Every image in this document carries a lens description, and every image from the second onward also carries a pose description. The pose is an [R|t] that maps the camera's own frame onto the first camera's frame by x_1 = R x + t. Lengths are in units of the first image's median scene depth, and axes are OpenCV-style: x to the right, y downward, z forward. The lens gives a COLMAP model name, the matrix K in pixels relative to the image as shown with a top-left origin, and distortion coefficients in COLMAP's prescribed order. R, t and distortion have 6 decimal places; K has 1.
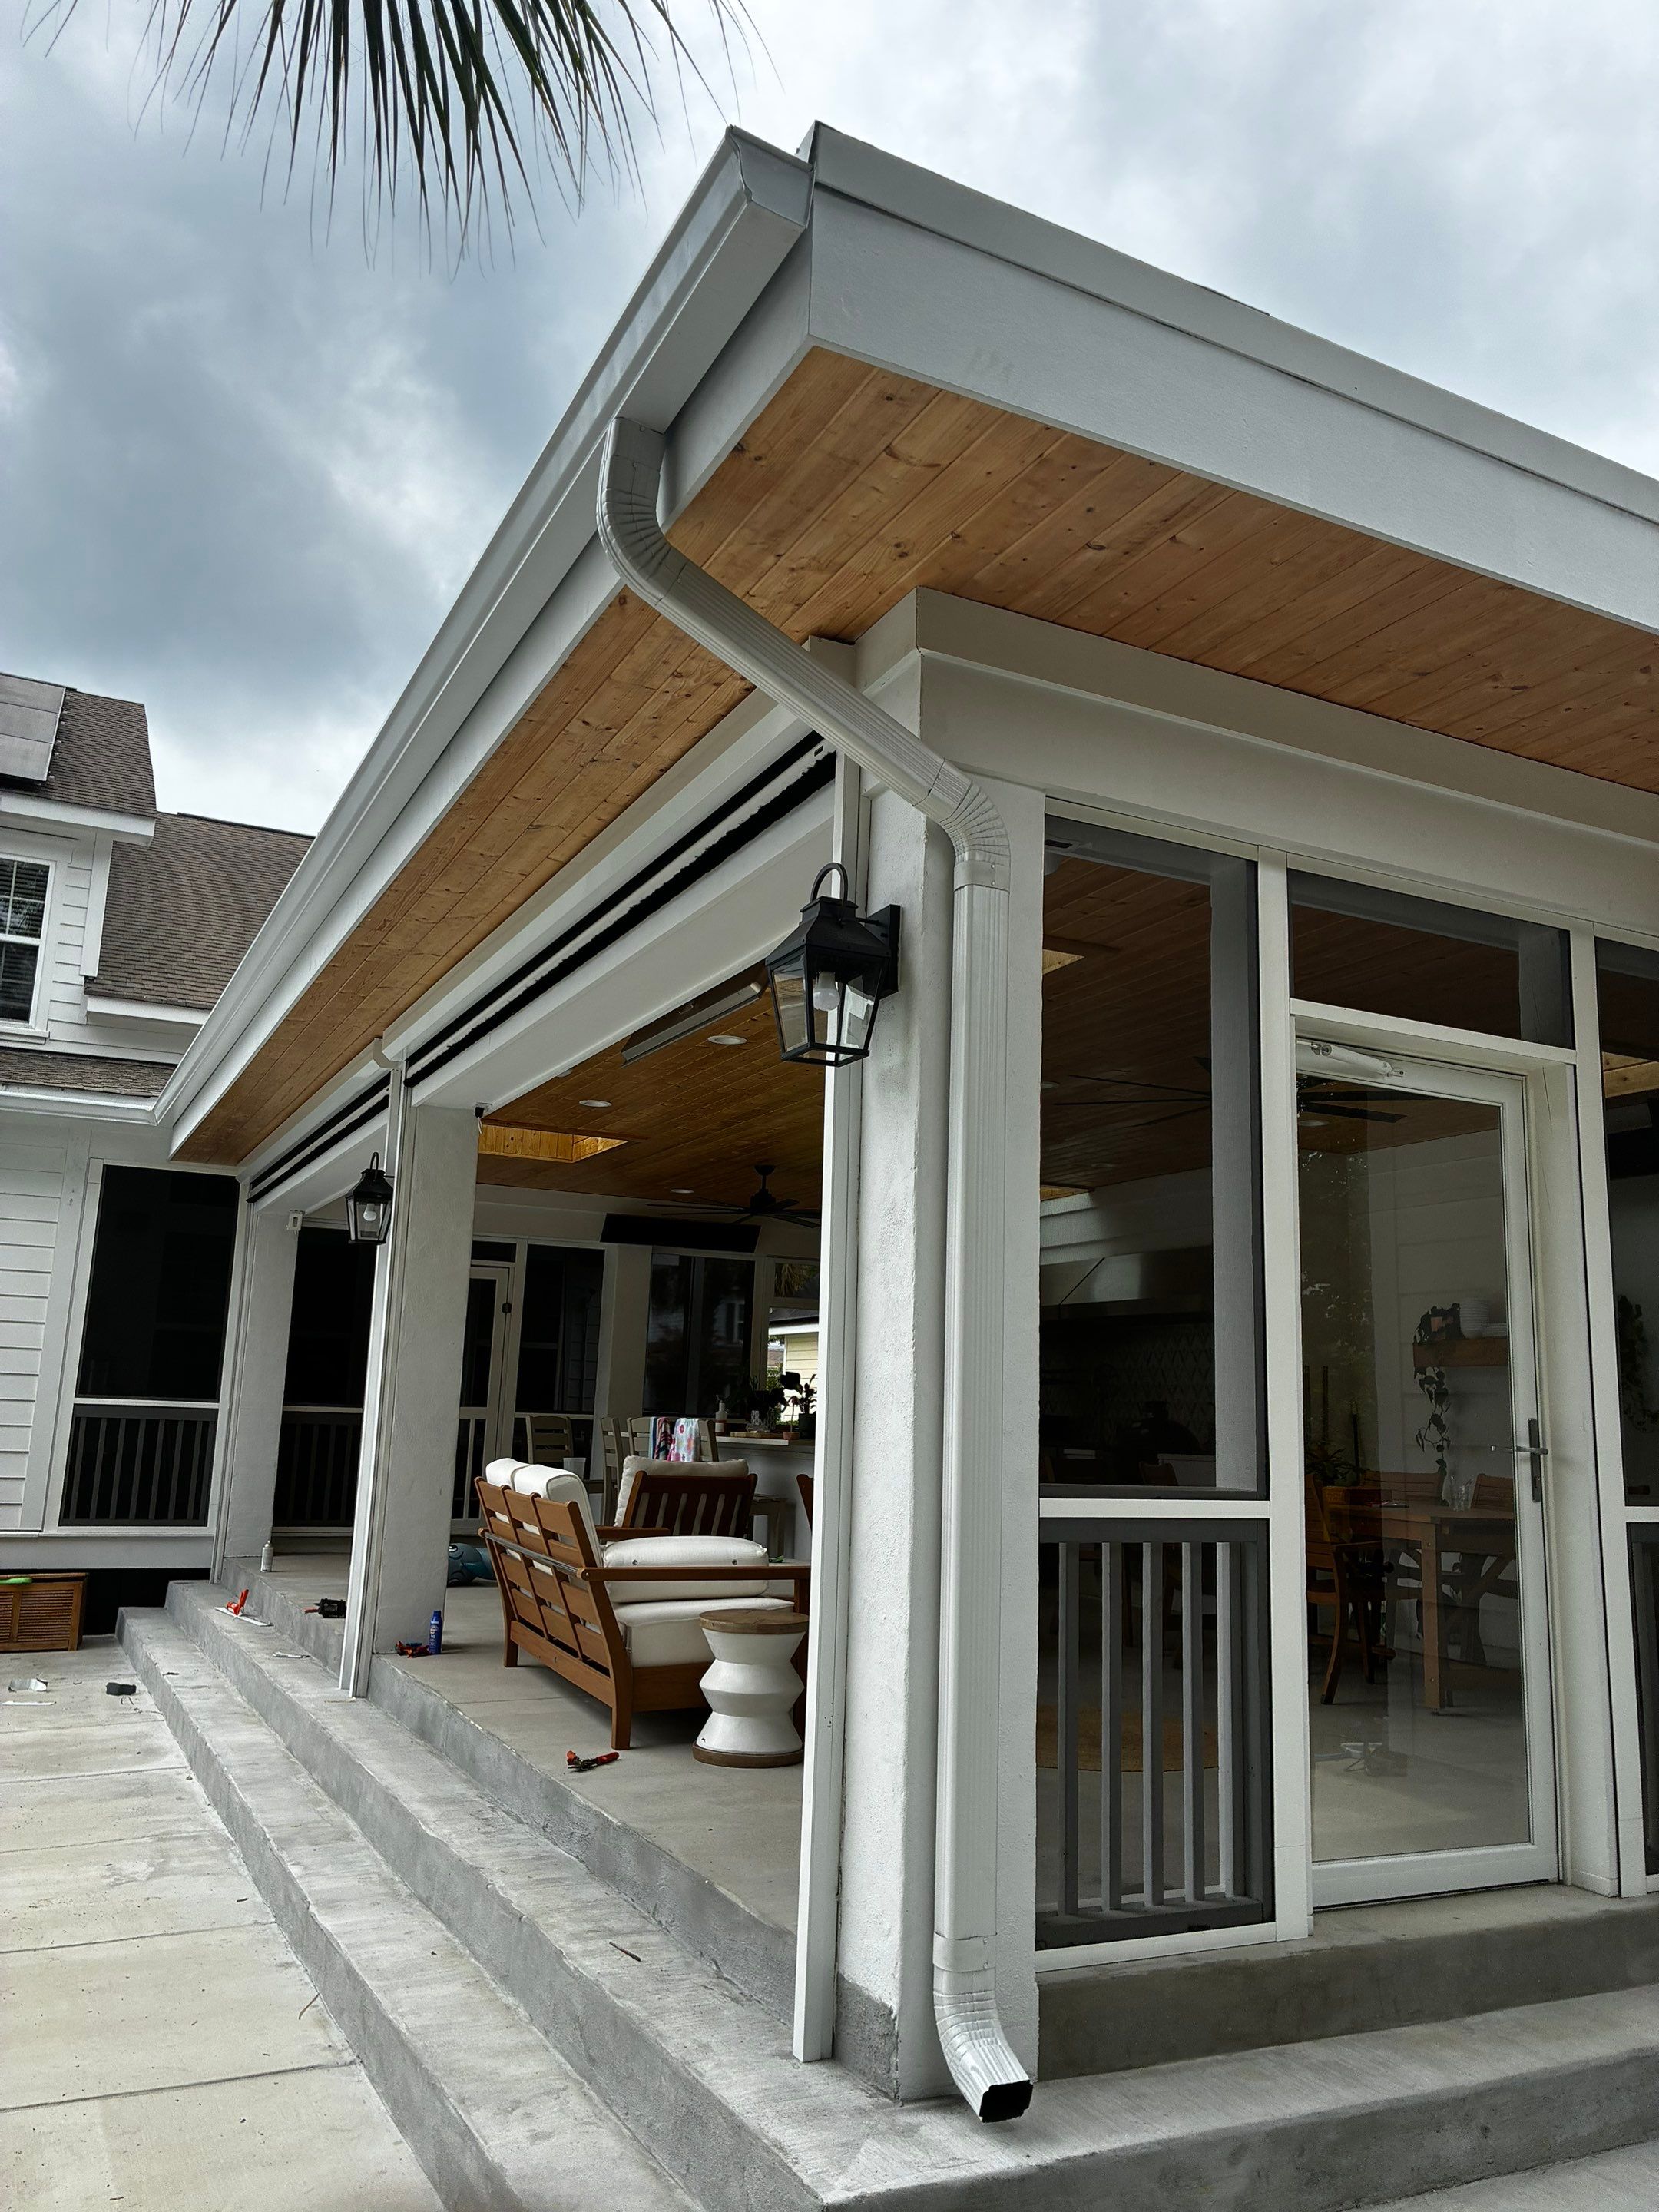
lens RADIAL K [[1655.1, 0, 849.6], [0, 1655.1, 1081.8], [0, 0, 1]] dist [0.051040, -0.047554]
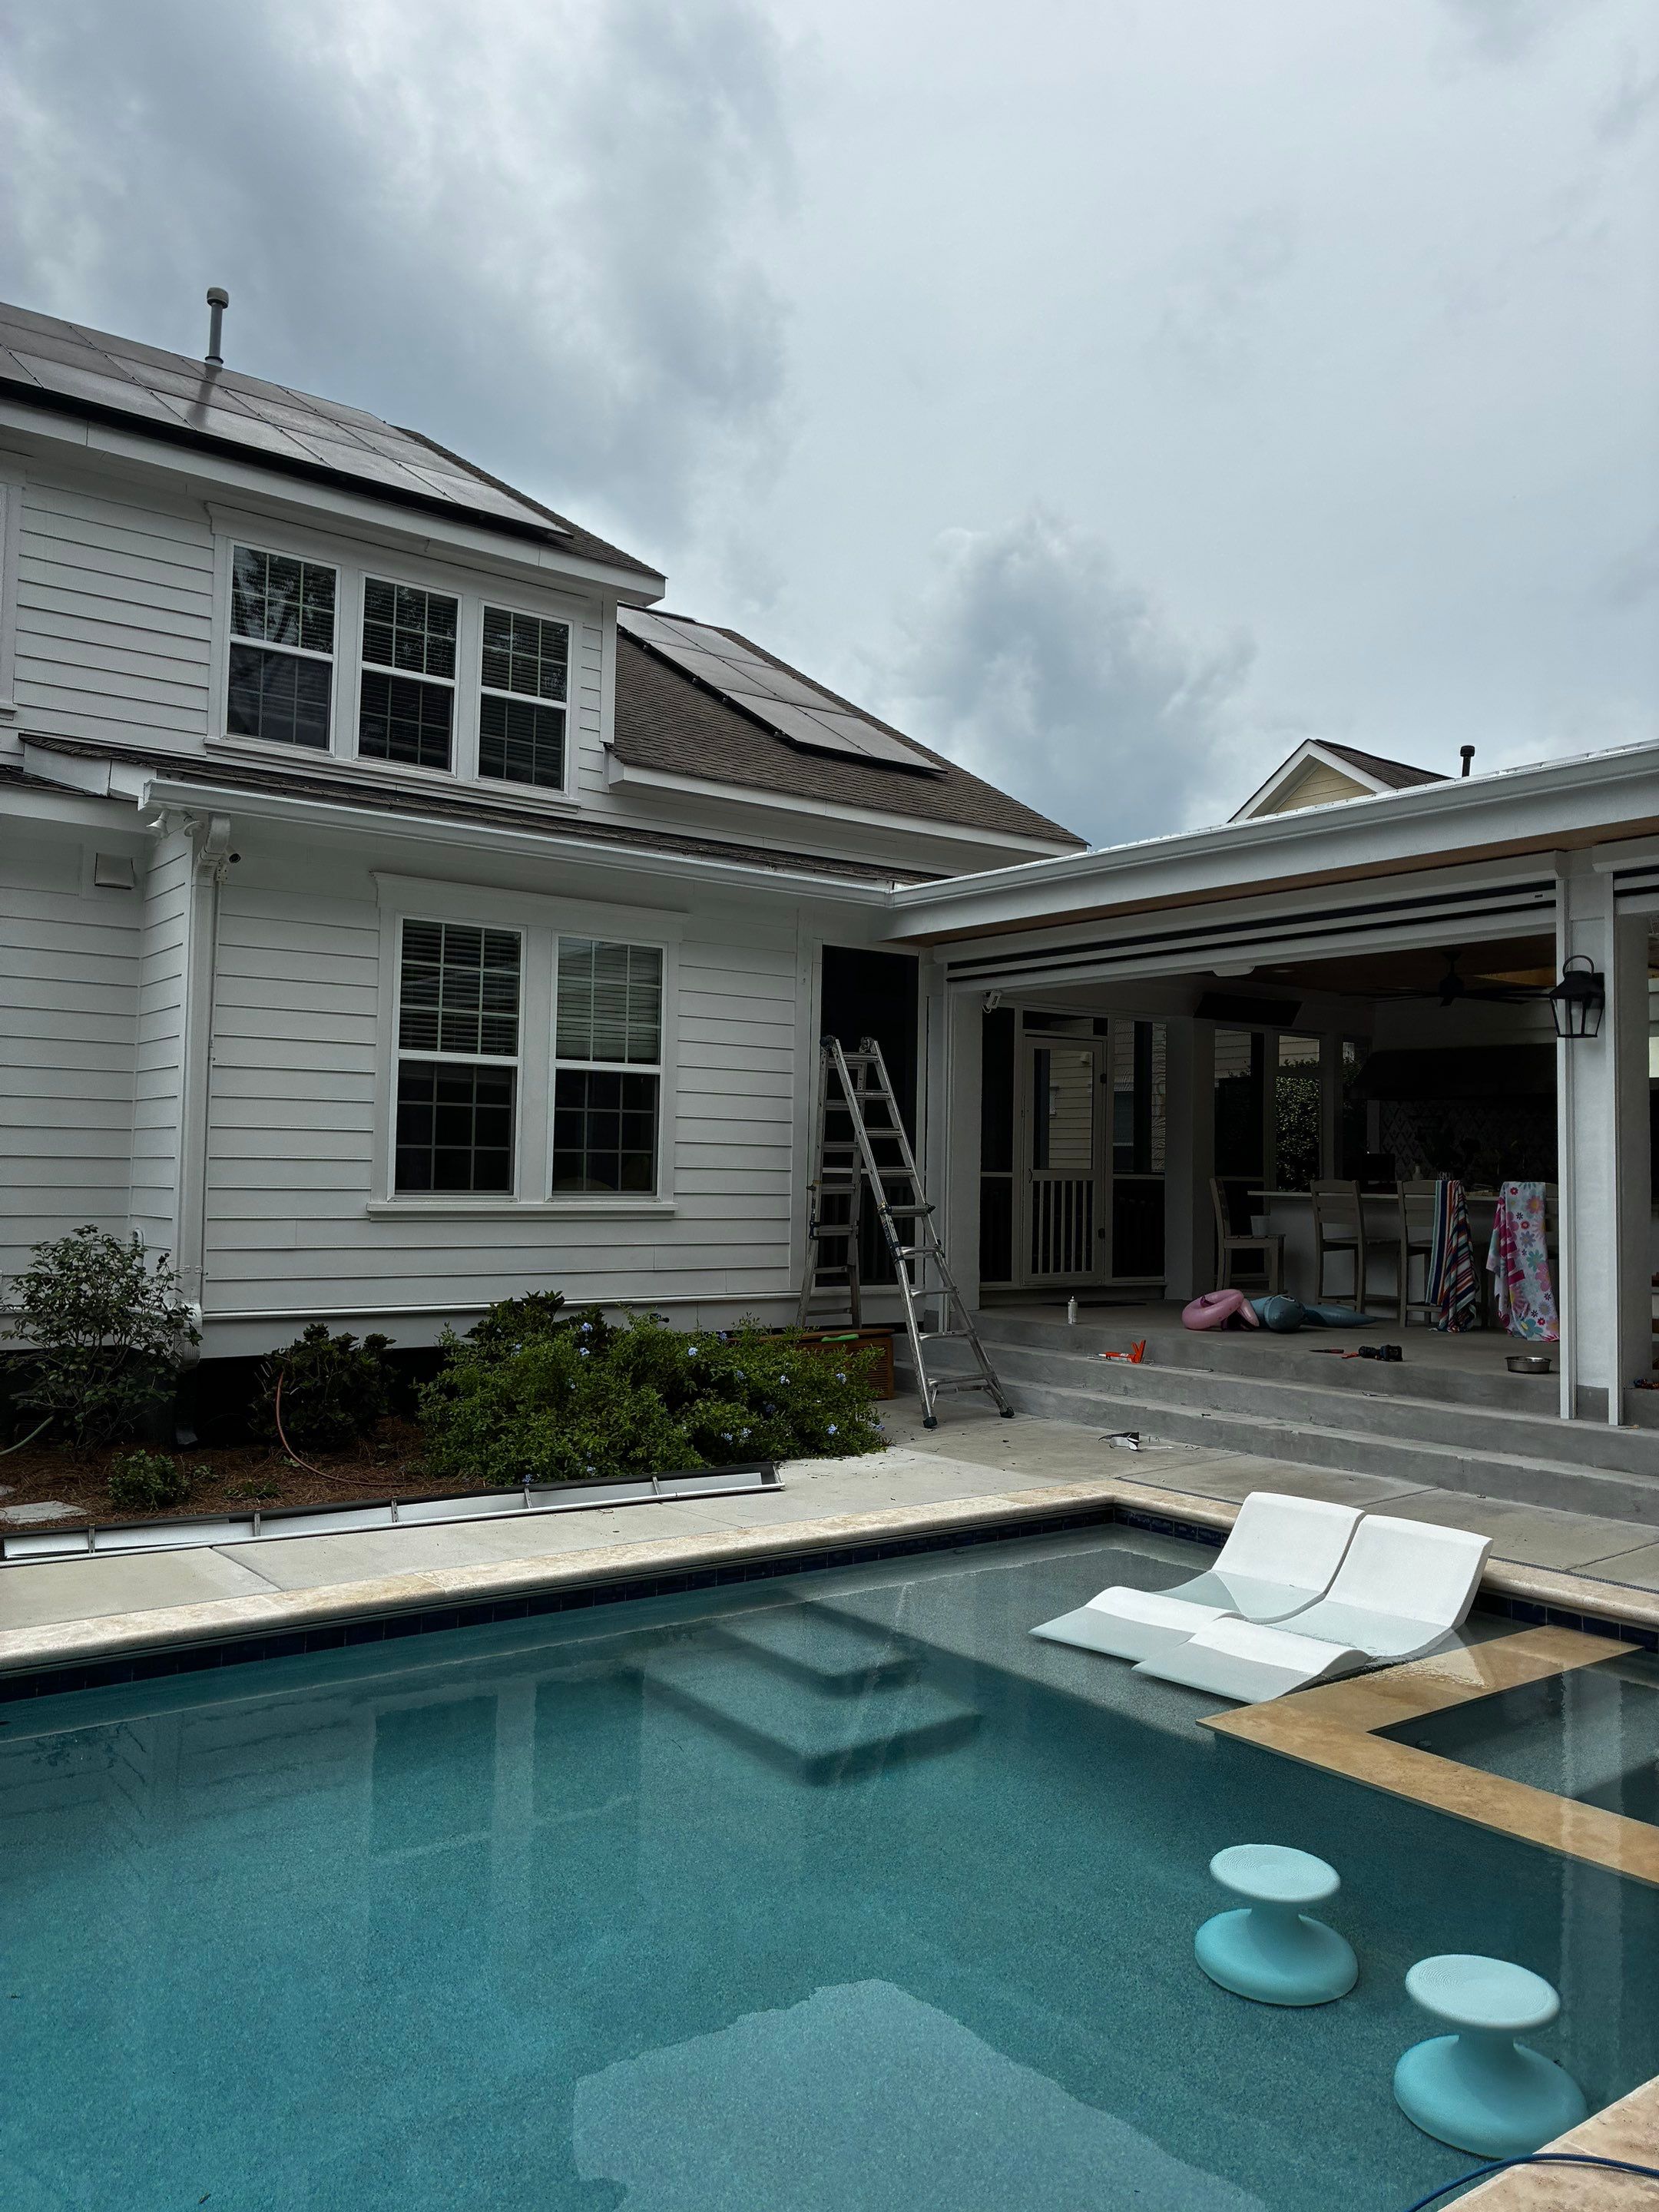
lens RADIAL K [[1655.1, 0, 849.6], [0, 1655.1, 1081.8], [0, 0, 1]] dist [0.051040, -0.047554]
pose [[0.981884, -0.005905, 0.189390, -0.510810], [-0.023152, 0.988286, 0.150845, -0.017248], [-0.188062, -0.152497, 0.970246, -0.003000]]
